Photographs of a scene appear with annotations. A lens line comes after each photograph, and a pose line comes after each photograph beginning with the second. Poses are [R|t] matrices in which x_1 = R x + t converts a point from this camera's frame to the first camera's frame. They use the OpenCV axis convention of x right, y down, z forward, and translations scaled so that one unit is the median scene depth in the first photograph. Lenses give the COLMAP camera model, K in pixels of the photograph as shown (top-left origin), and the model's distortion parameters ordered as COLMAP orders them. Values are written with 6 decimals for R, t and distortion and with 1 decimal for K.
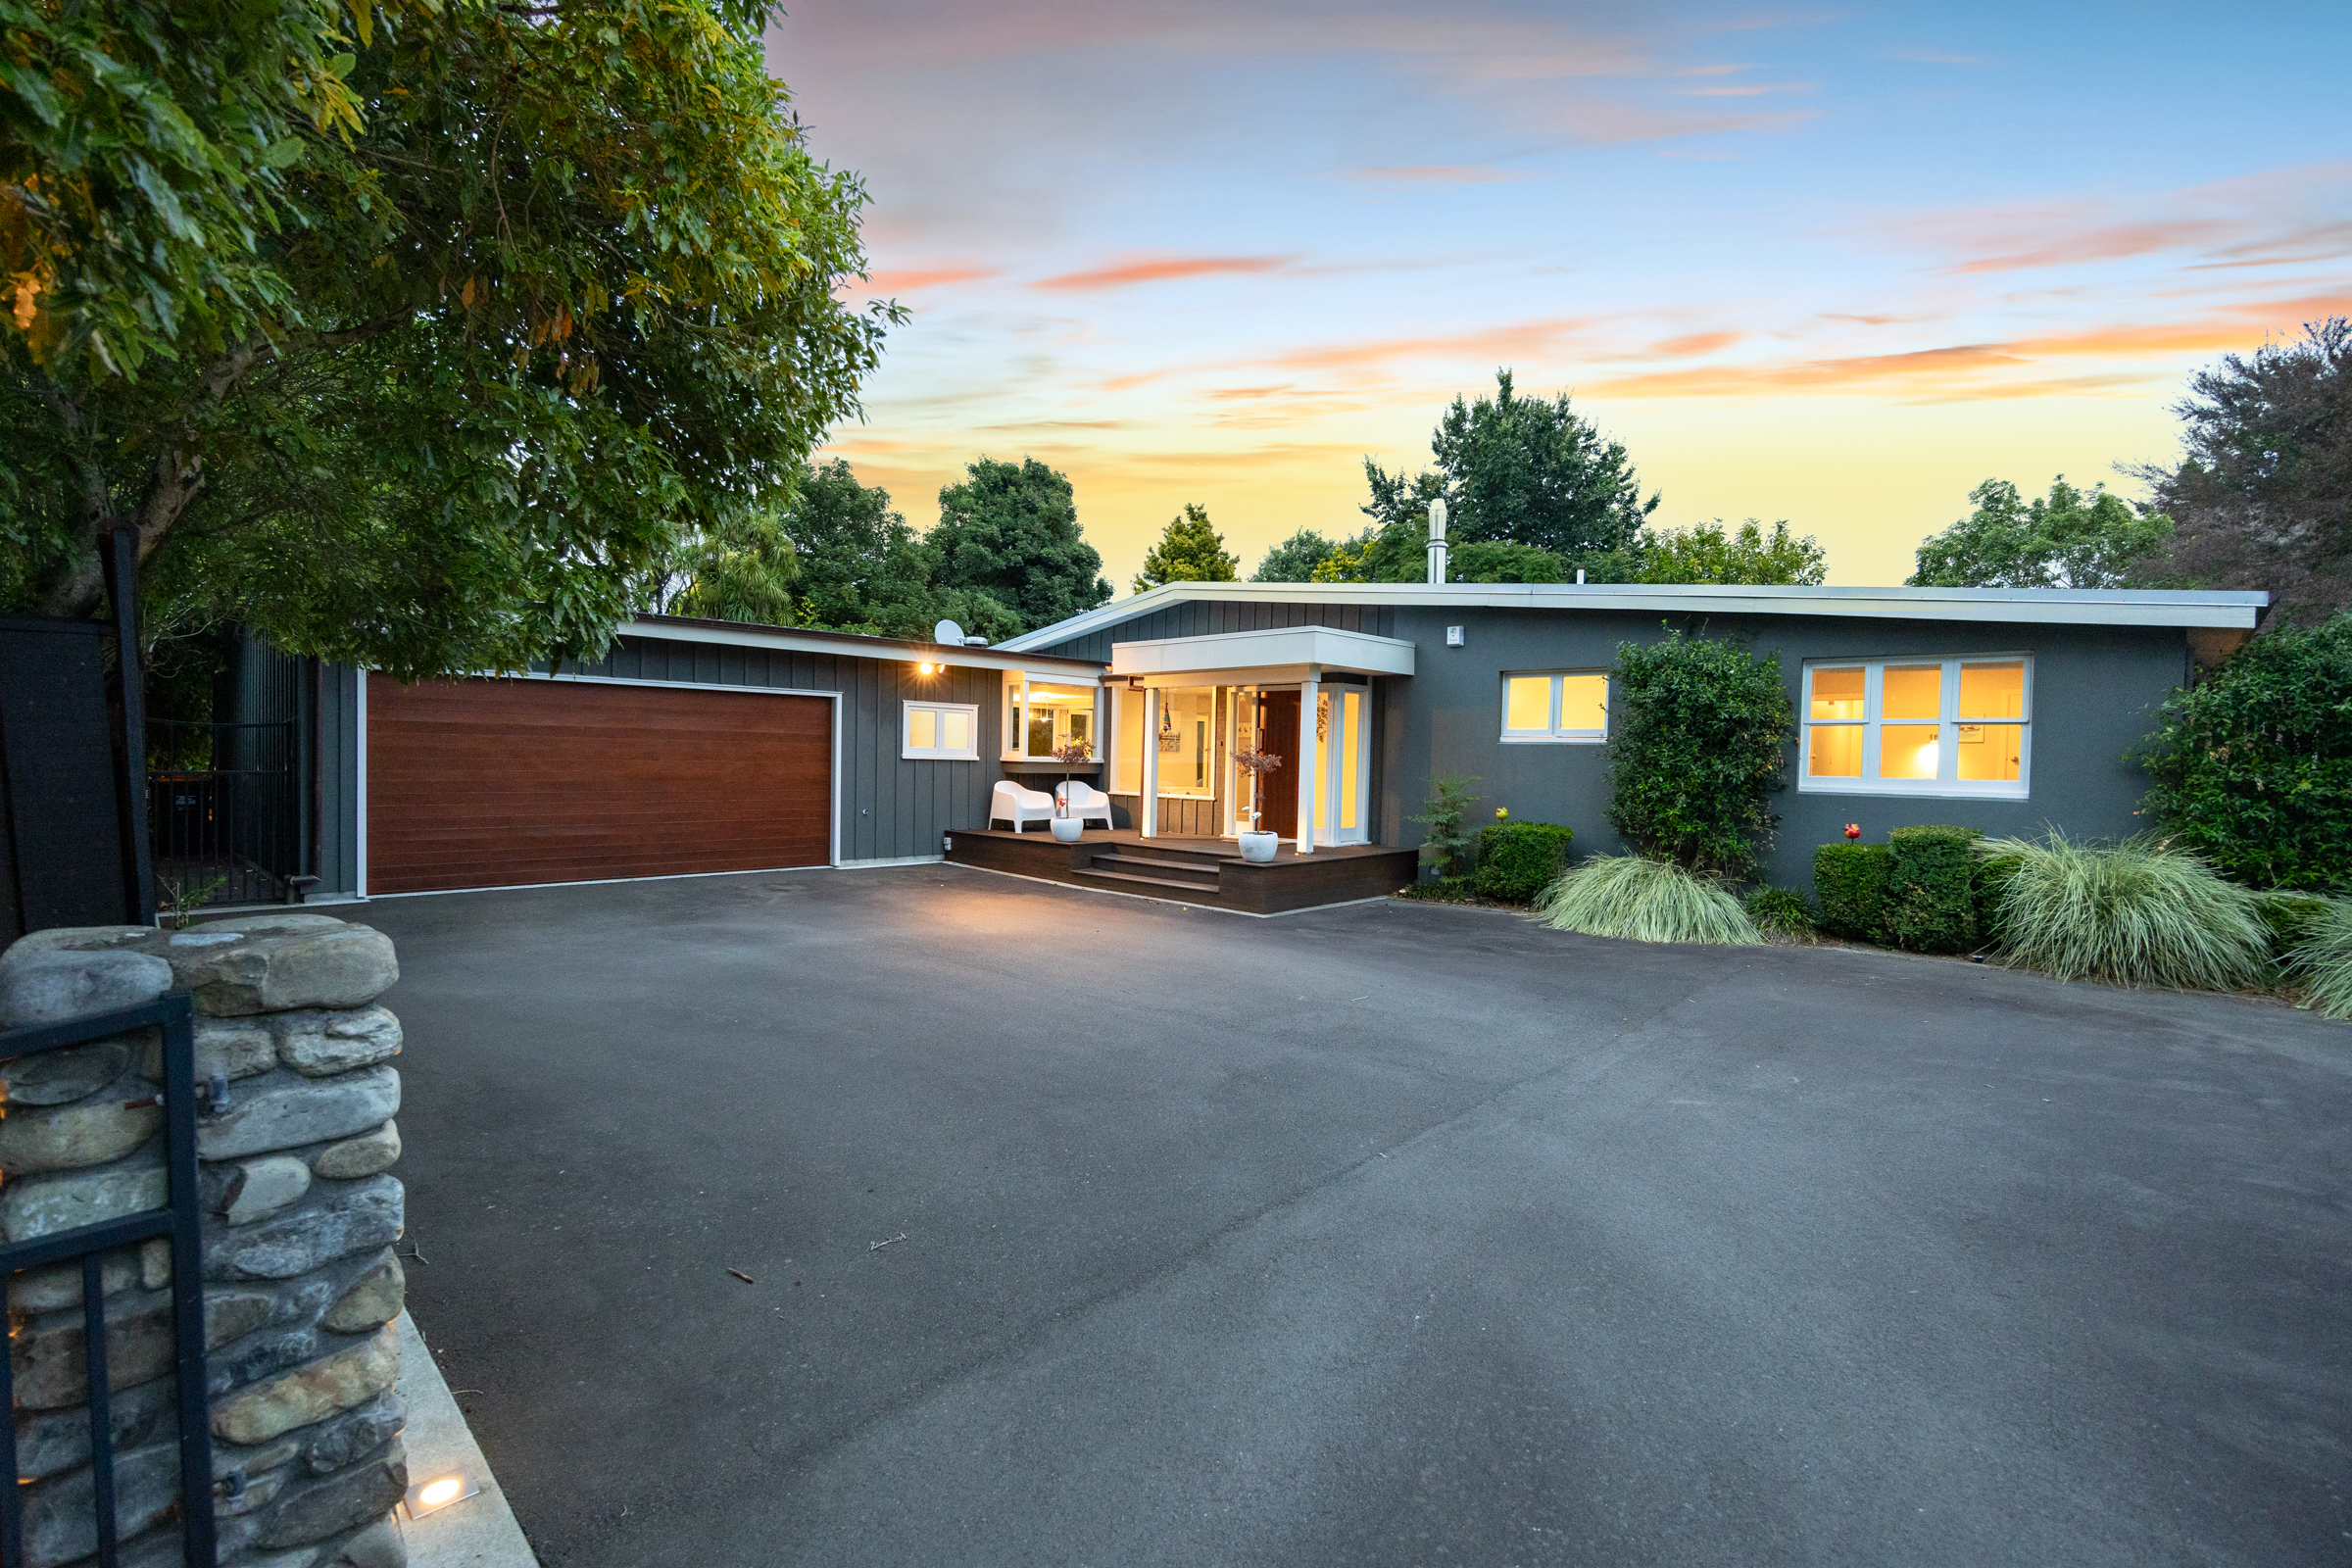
lens RADIAL K [[1036.0, 0, 1174.8], [0, 1036.0, 784.1], [0, 0, 1]] dist [-0.001862, -0.000066]
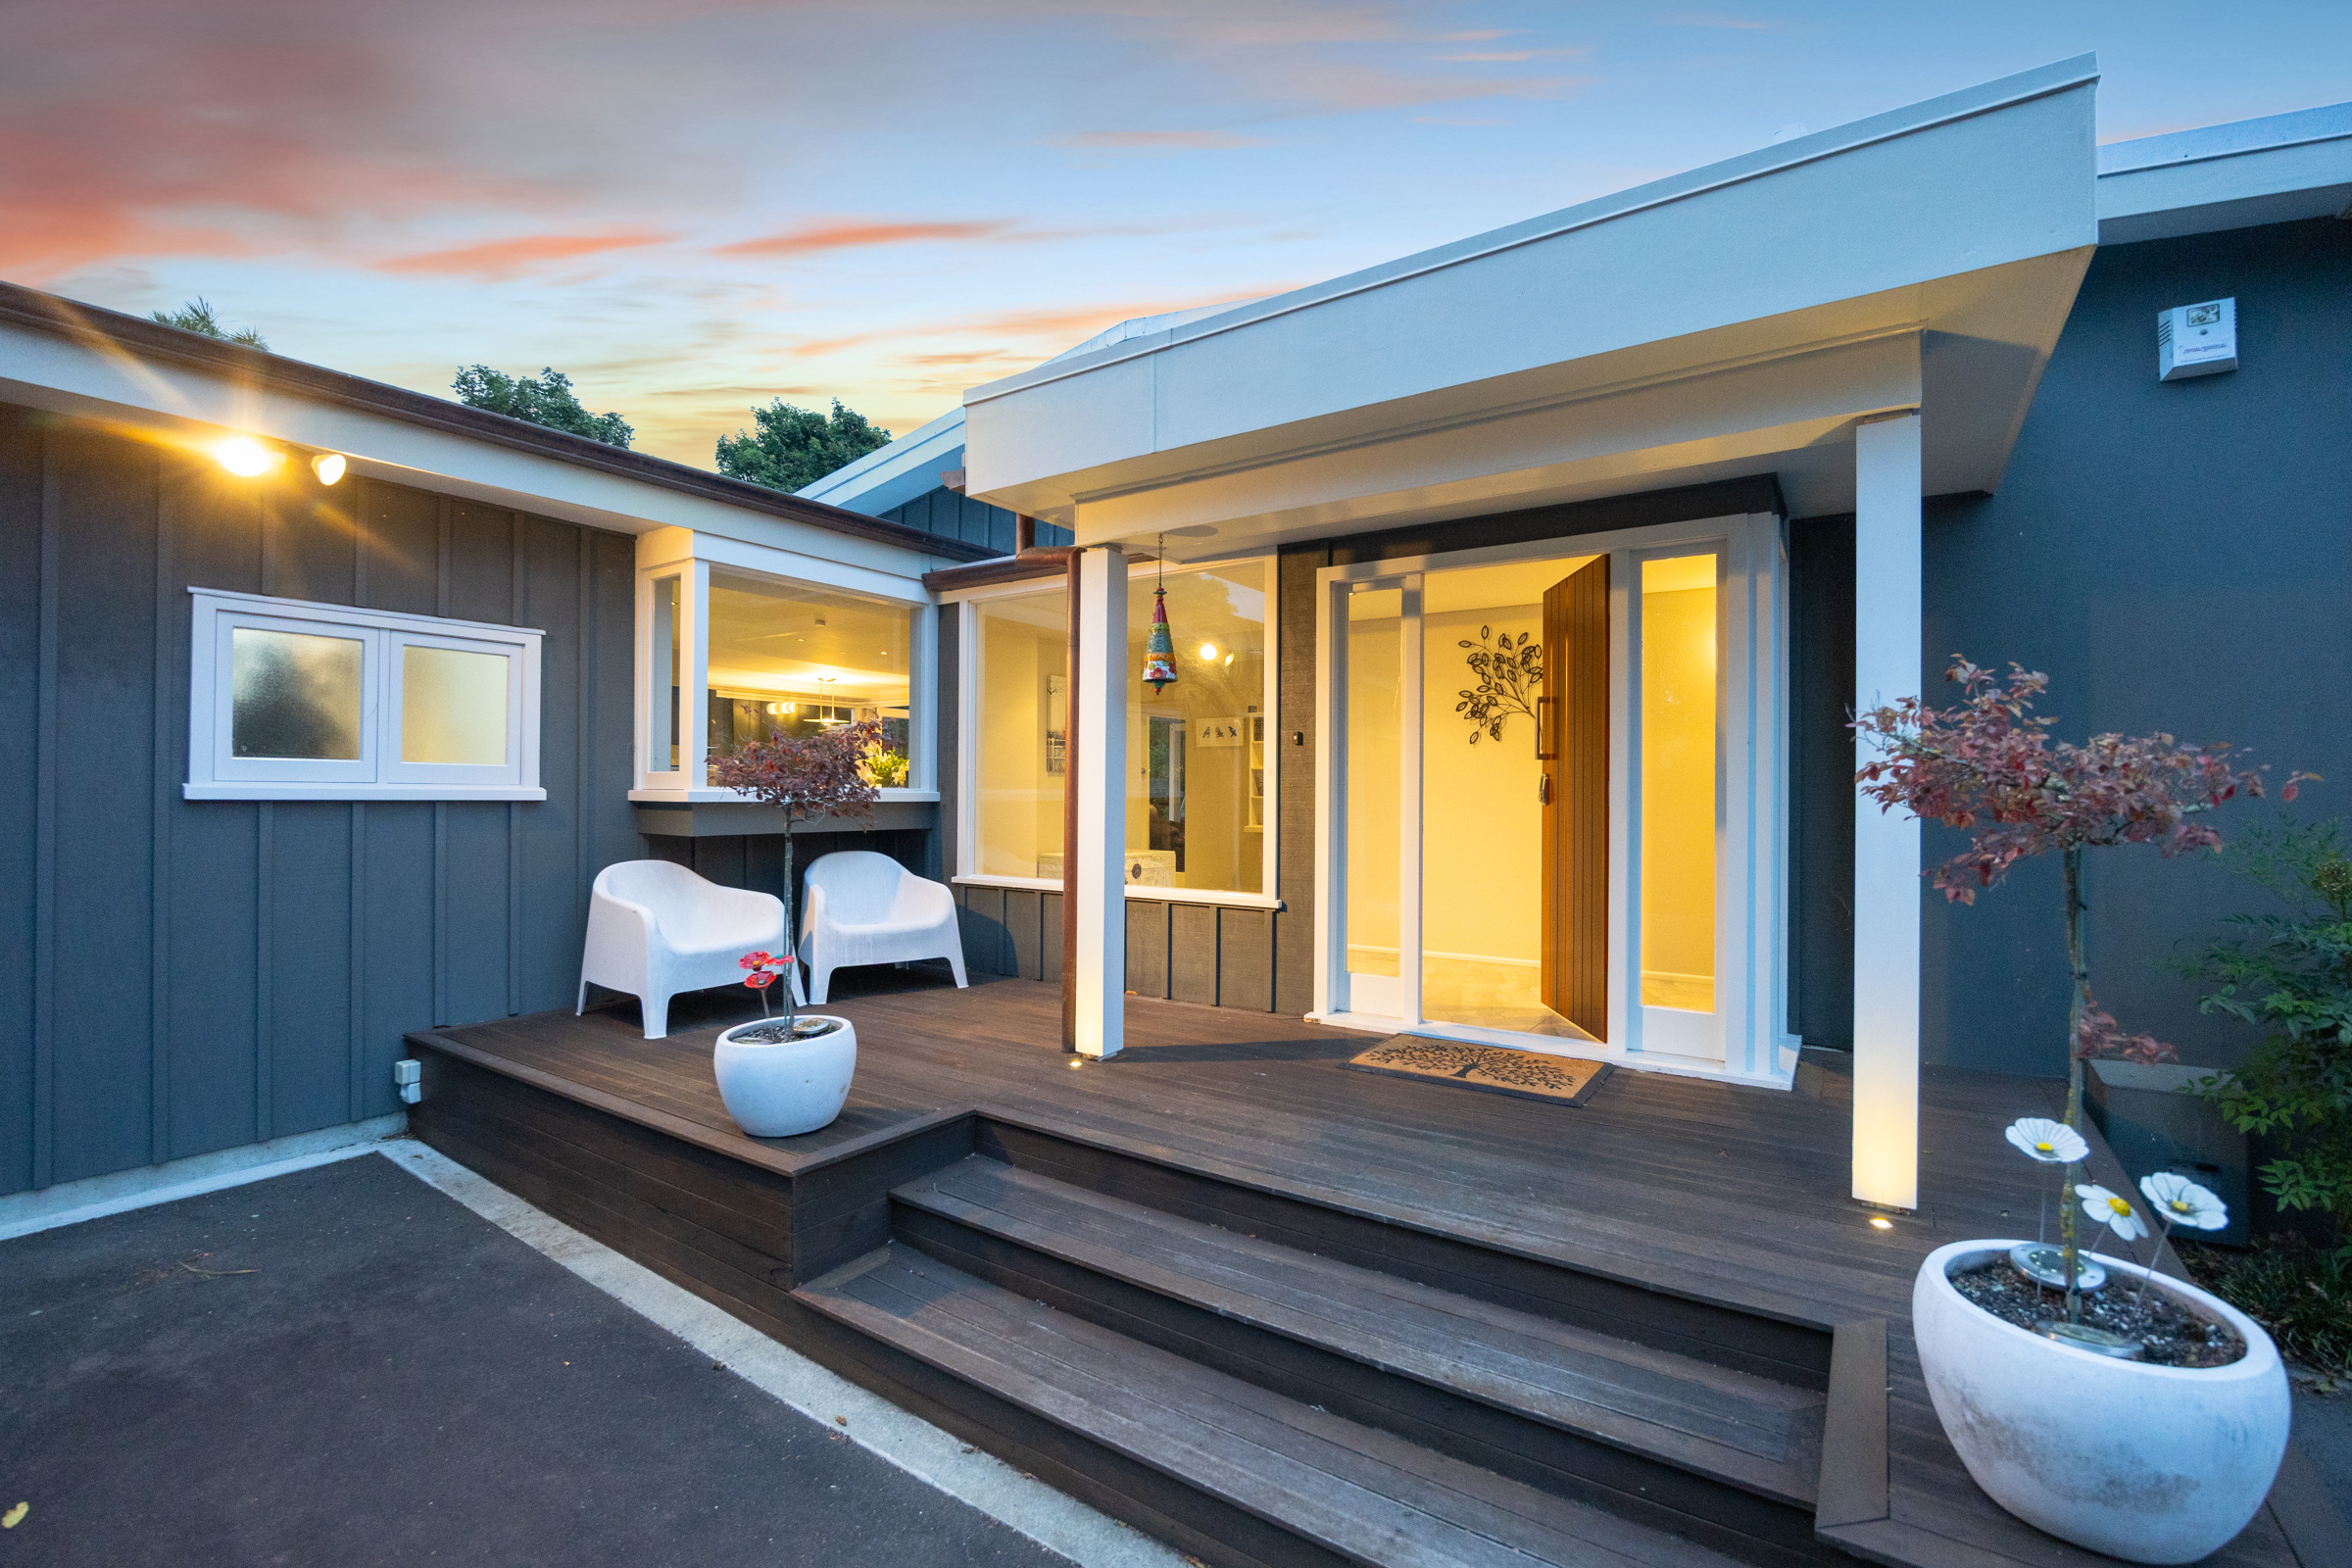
lens RADIAL K [[1036.0, 0, 1177.0], [0, 1036.0, 786.6], [0, 0, 1]] dist [-0.001862, -0.000066]
pose [[0.988143, -0.014287, 0.152871, -0.042145], [0.018540, 0.999479, -0.026430, -0.014731], [-0.152414, 0.028950, 0.987893, 0.635905]]
